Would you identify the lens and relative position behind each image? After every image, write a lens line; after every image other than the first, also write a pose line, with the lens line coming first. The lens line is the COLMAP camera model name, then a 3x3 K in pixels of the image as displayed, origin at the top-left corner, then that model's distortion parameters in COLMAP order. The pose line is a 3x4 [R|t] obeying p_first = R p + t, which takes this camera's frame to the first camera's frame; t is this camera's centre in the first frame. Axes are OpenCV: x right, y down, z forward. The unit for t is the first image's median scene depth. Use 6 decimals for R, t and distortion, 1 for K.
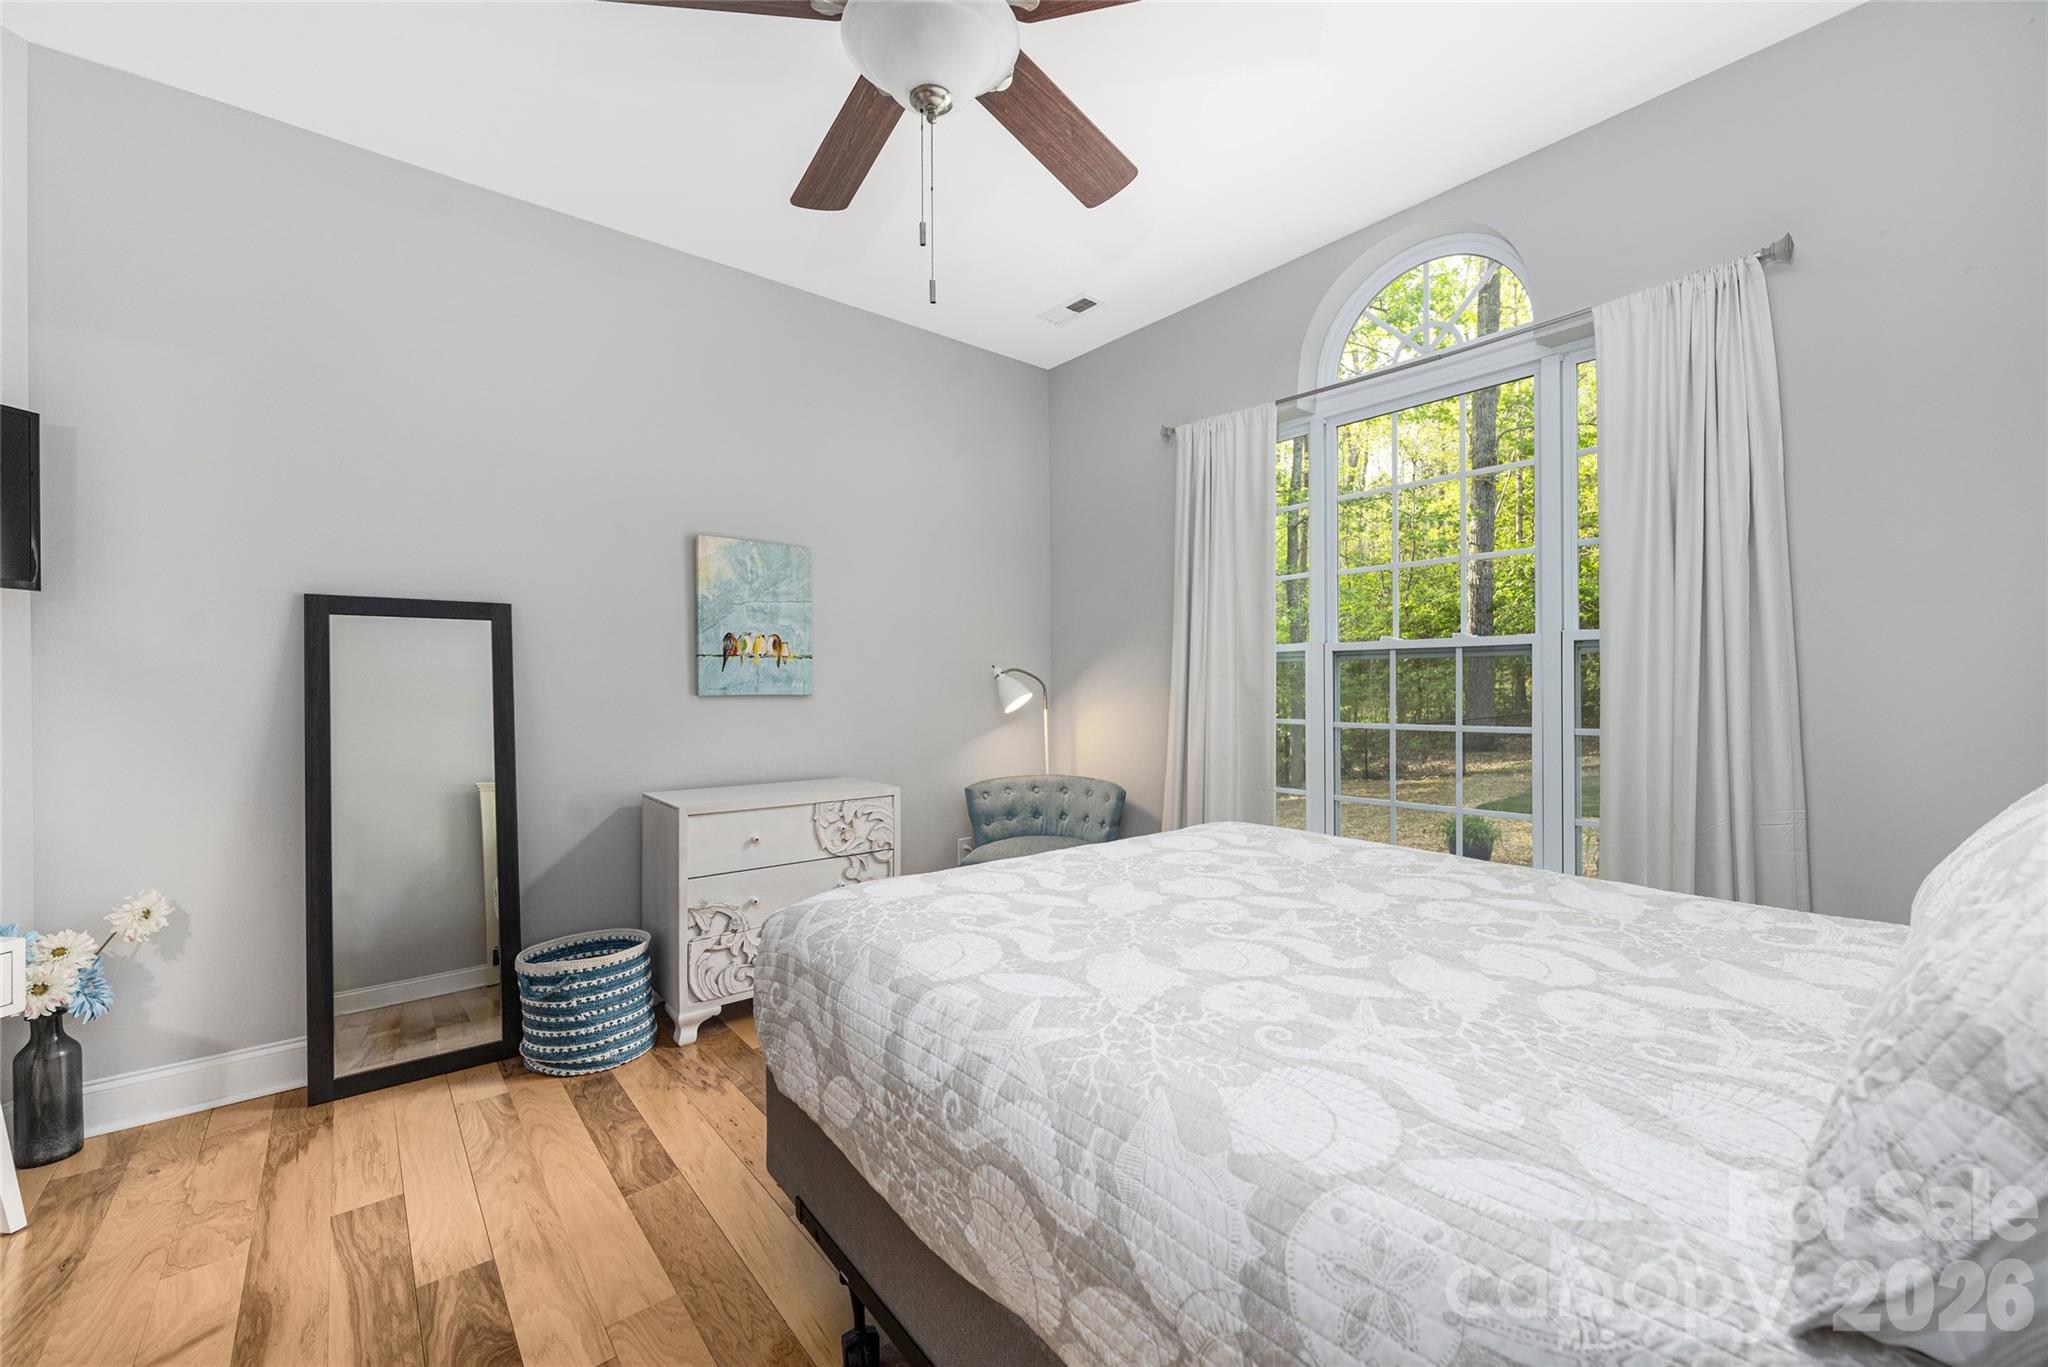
lens RADIAL K [[819.2, 0, 1027.9], [0, 819.2, 689.3], [0, 0, 1]] dist [-0.013804, 0.000178]
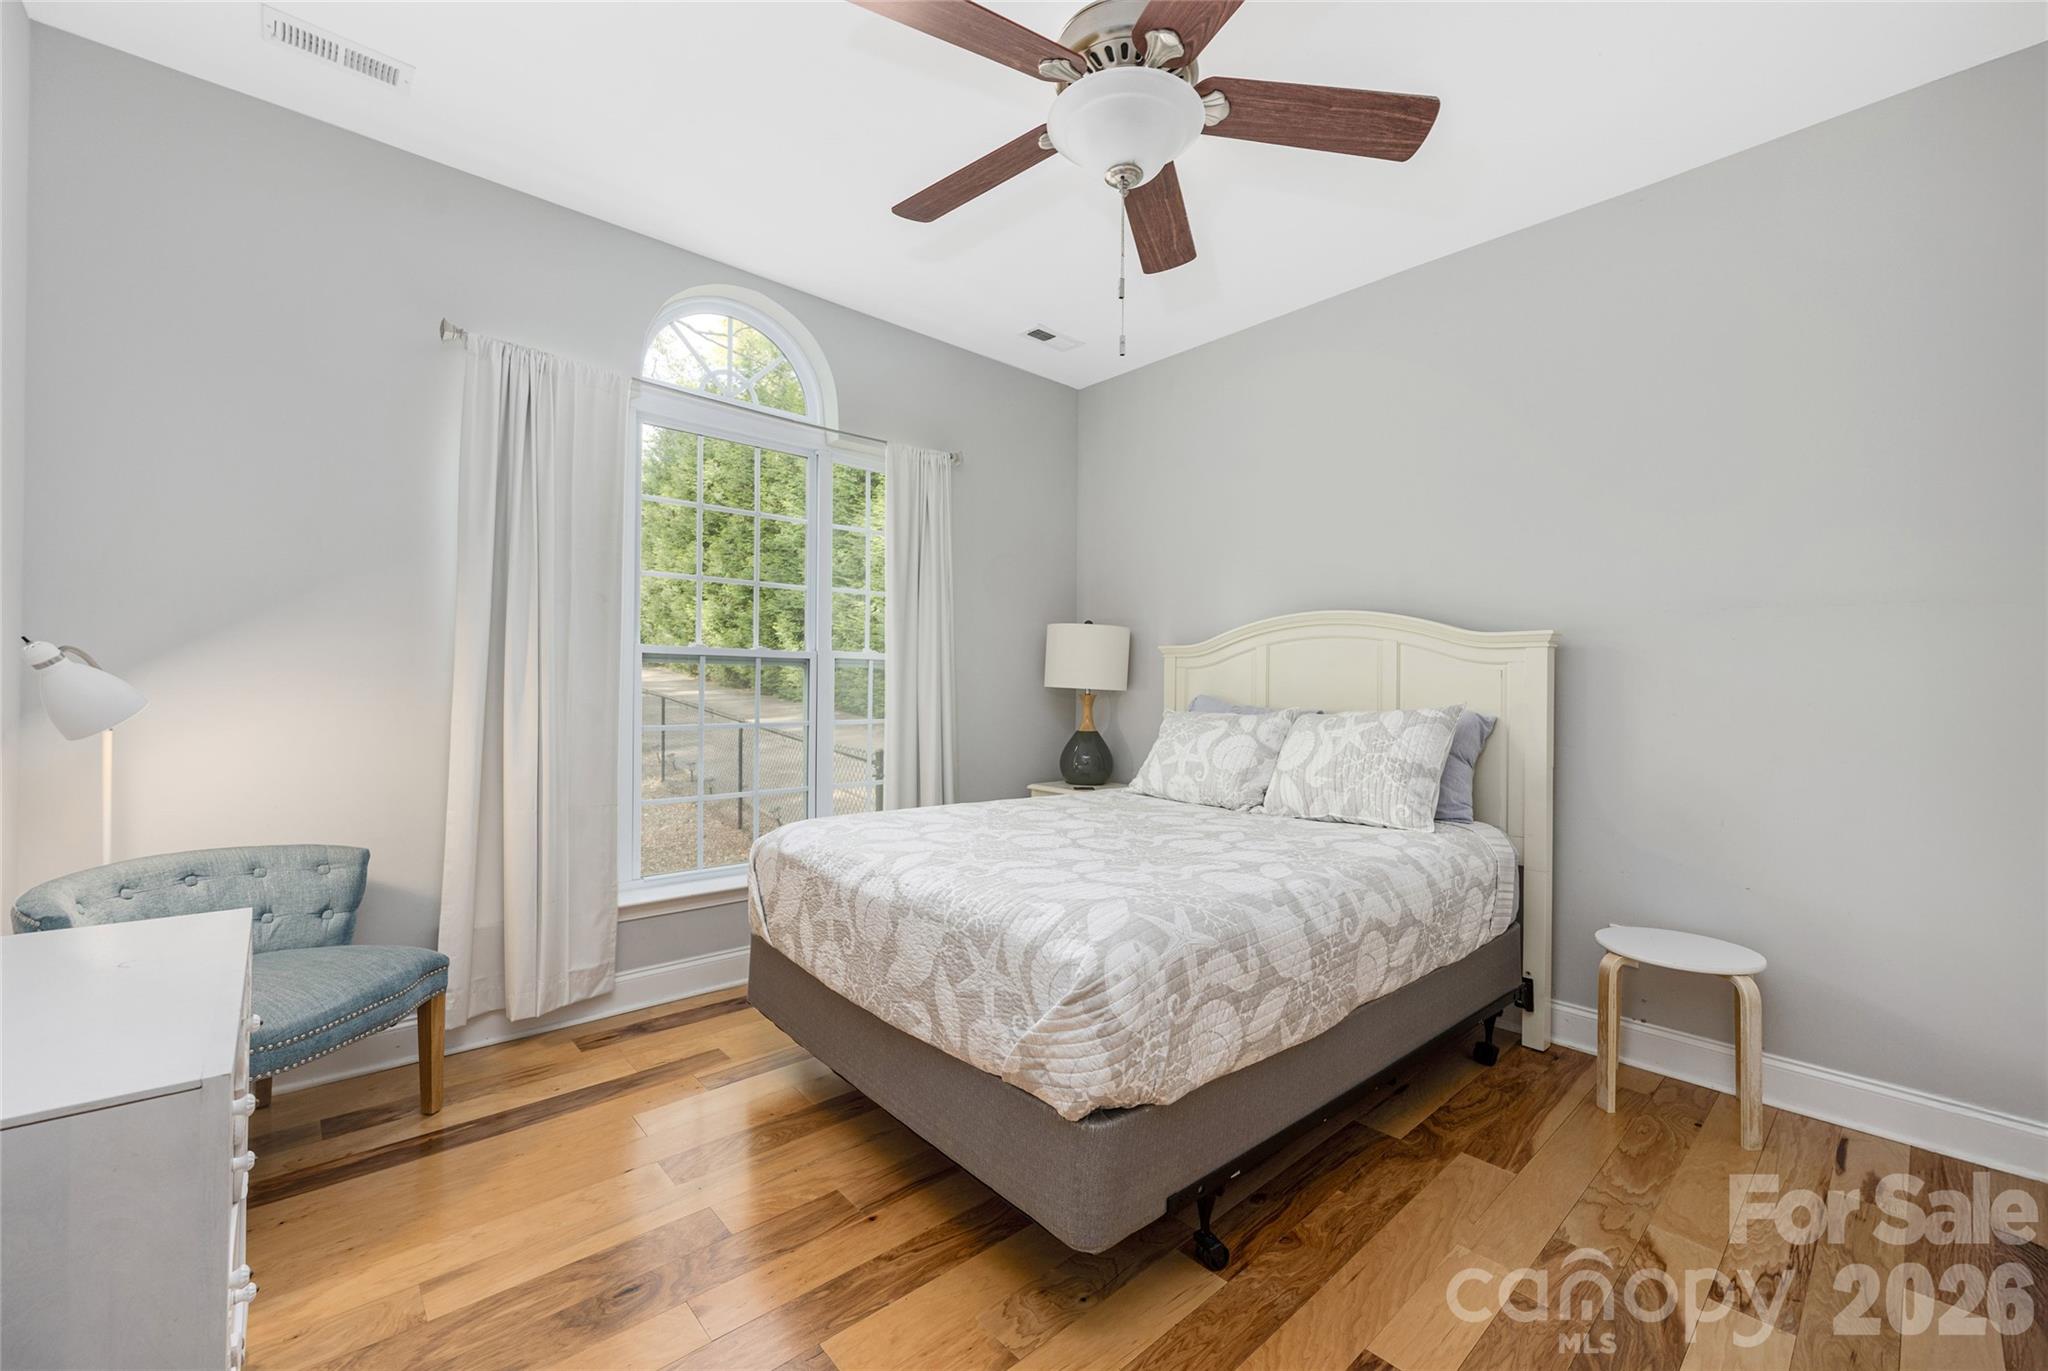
lens RADIAL K [[819.2, 0, 1027.1], [0, 819.2, 685.0], [0, 0, 1]] dist [-0.013804, 0.000178]
pose [[-0.032111, 0.005858, 0.999467, -1.402622], [-0.005863, 0.999965, -0.006050, -0.010712], [-0.999467, -0.006054, -0.032075, 1.311623]]
